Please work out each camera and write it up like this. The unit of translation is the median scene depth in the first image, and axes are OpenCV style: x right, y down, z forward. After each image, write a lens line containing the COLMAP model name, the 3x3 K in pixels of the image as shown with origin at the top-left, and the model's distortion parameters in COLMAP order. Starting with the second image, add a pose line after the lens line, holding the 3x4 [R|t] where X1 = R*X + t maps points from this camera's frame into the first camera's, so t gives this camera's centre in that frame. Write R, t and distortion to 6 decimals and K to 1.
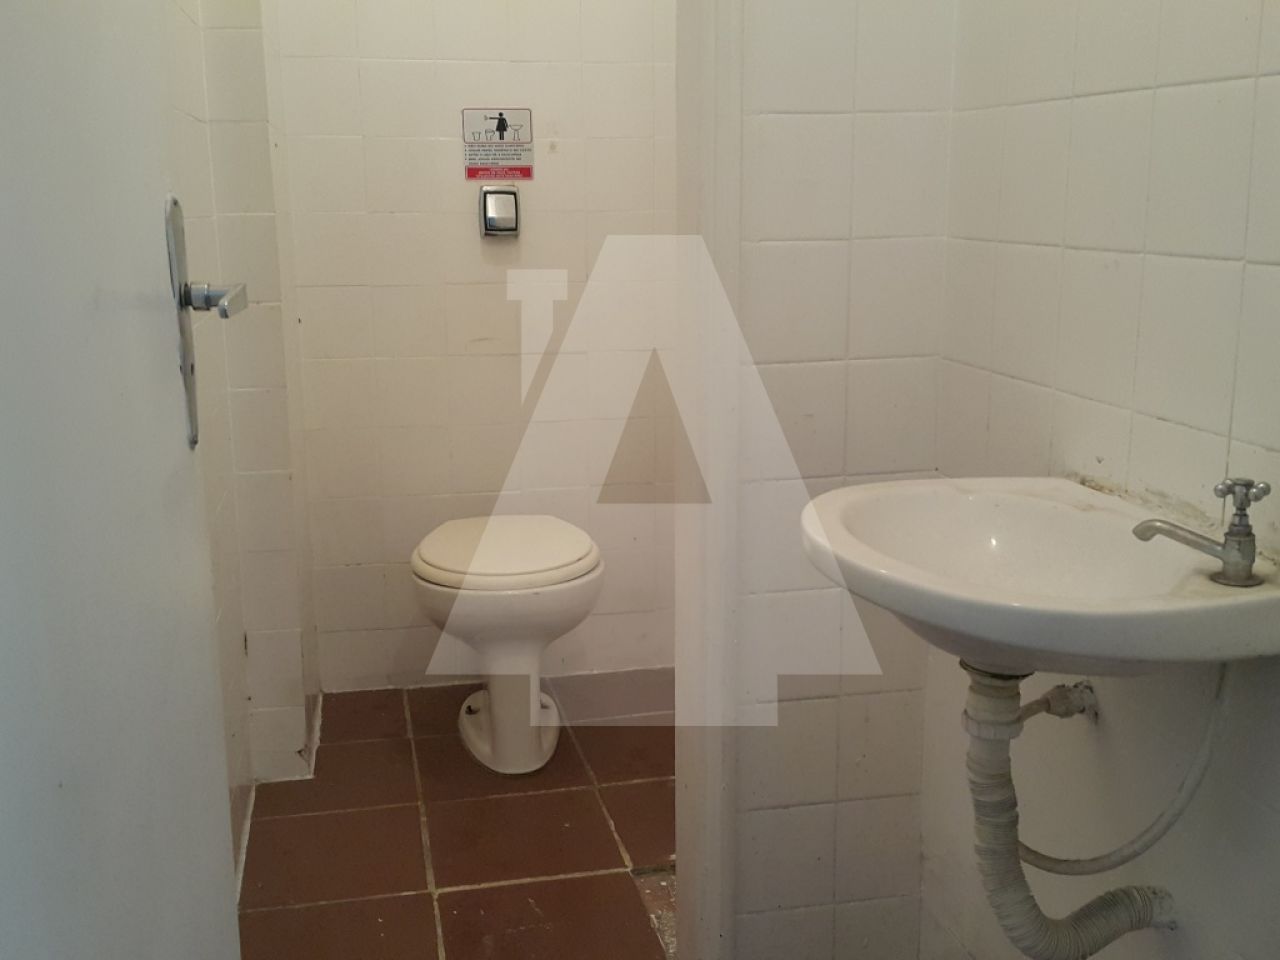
lens RADIAL K [[1339.3, 0, 640.0], [0, 1339.3, 480.0], [0, 0, 1]] dist [0.167151, -0.377777]
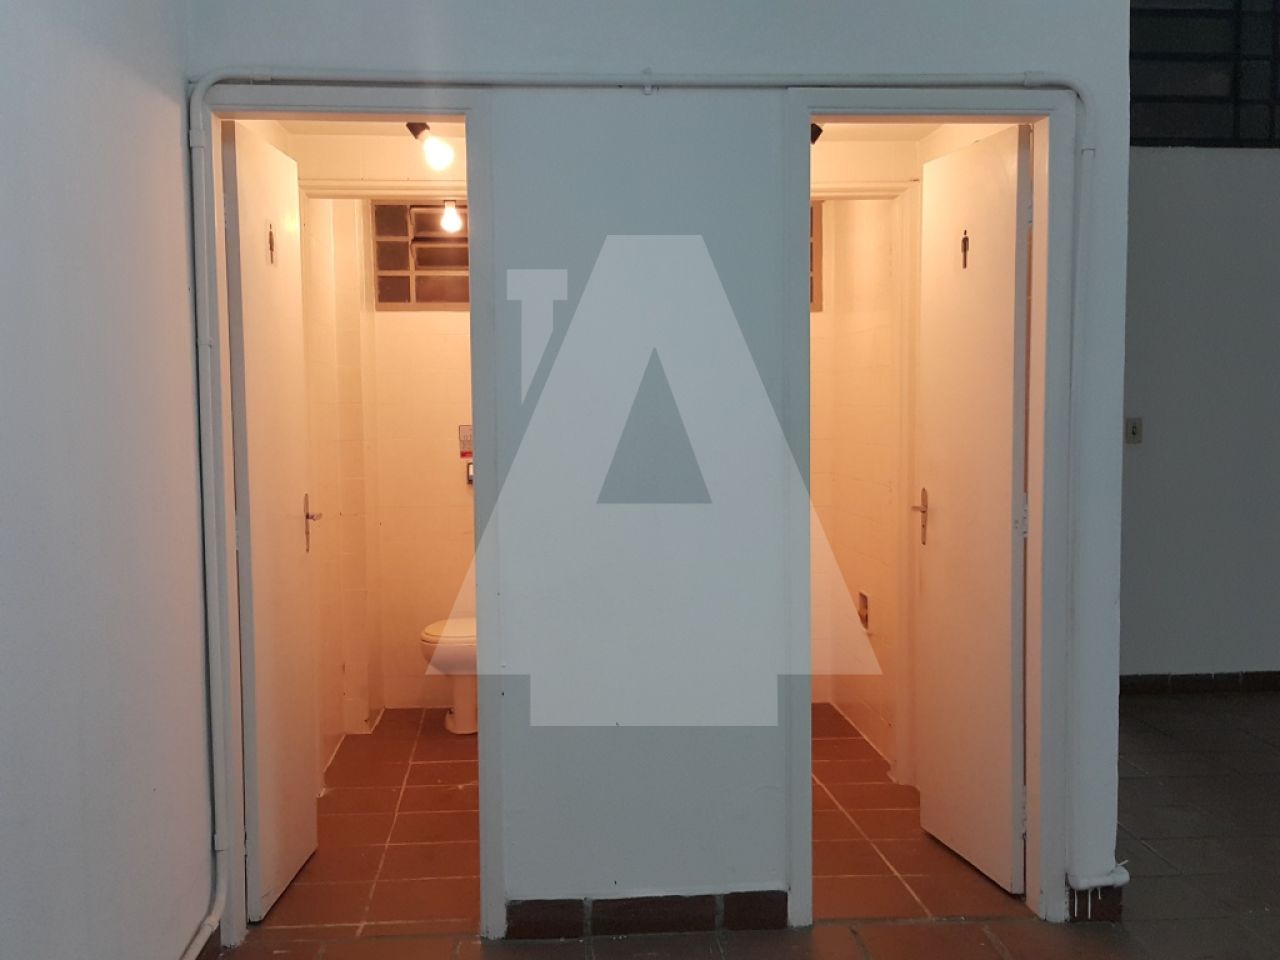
lens RADIAL K [[1339.3, 0, 640.0], [0, 1339.3, 480.0], [0, 0, 1]] dist [0.167151, -0.377777]
pose [[0.992307, -0.006458, -0.123630, 0.455821], [-0.012697, 0.988063, -0.153529, 0.145514], [0.123146, 0.153917, 0.980380, -1.132084]]
